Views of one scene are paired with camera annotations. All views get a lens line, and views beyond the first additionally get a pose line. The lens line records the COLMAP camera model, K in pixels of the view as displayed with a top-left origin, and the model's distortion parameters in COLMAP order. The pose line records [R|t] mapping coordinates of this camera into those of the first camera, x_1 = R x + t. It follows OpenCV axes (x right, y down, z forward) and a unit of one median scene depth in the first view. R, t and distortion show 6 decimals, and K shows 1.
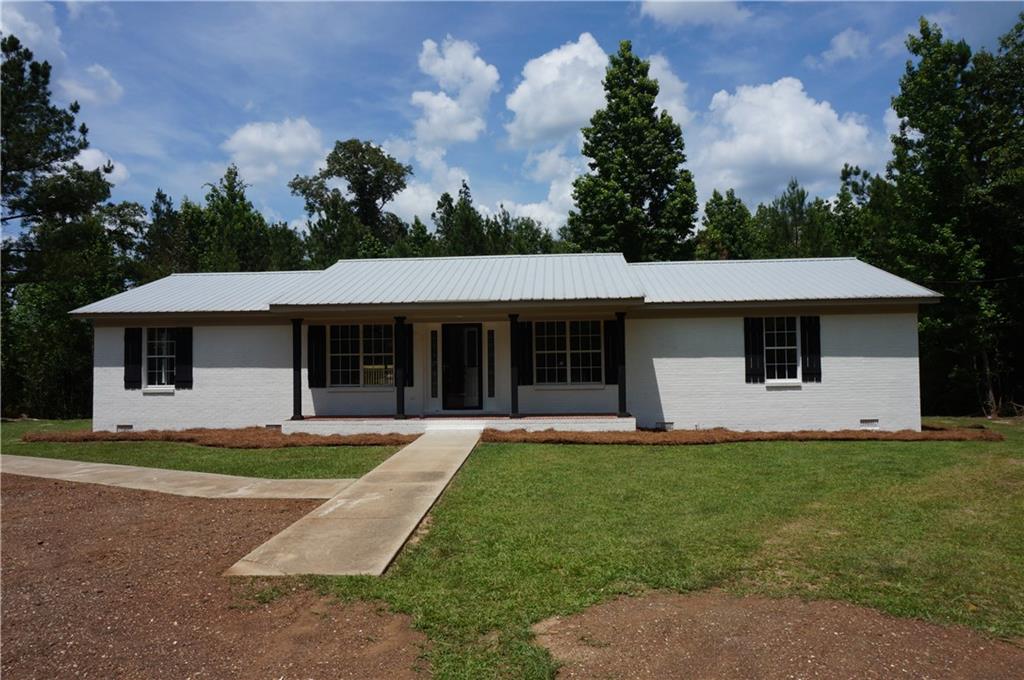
lens RADIAL K [[660.1, 0, 512.0], [0, 660.1, 340.0], [0, 0, 1]] dist [-0.001755, -0.000282]
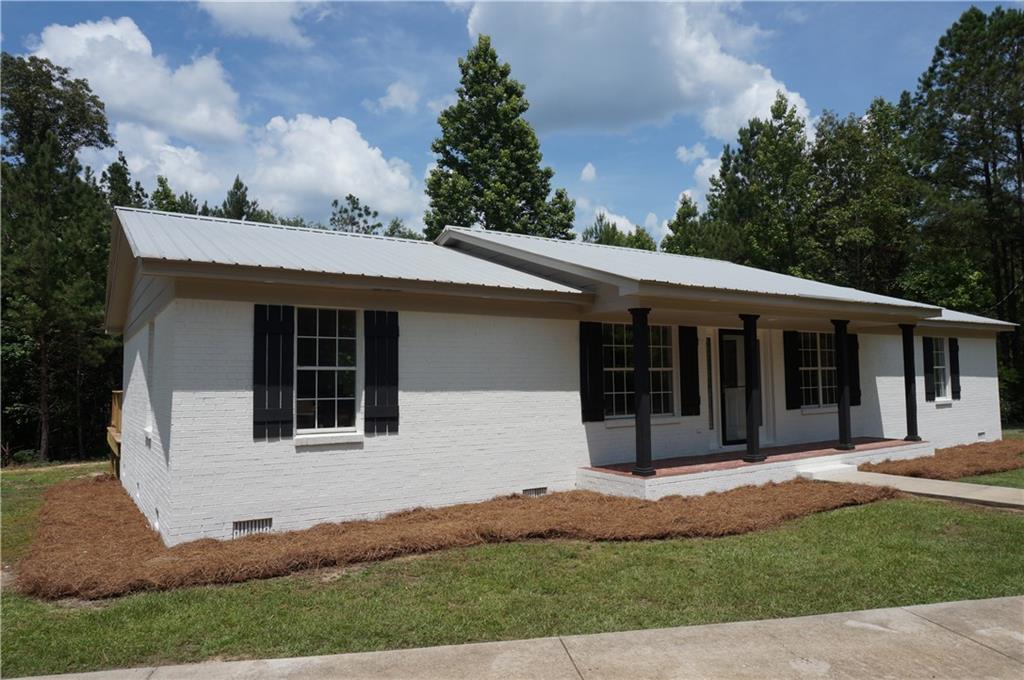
lens RADIAL K [[660.1, 0, 512.0], [0, 660.1, 340.0], [0, 0, 1]] dist [-0.001755, -0.000282]
pose [[0.807146, 0.037571, 0.589155, -0.718610], [-0.019868, 0.999136, -0.036497, 0.019099], [-0.590018, 0.017752, 0.807195, 0.532989]]
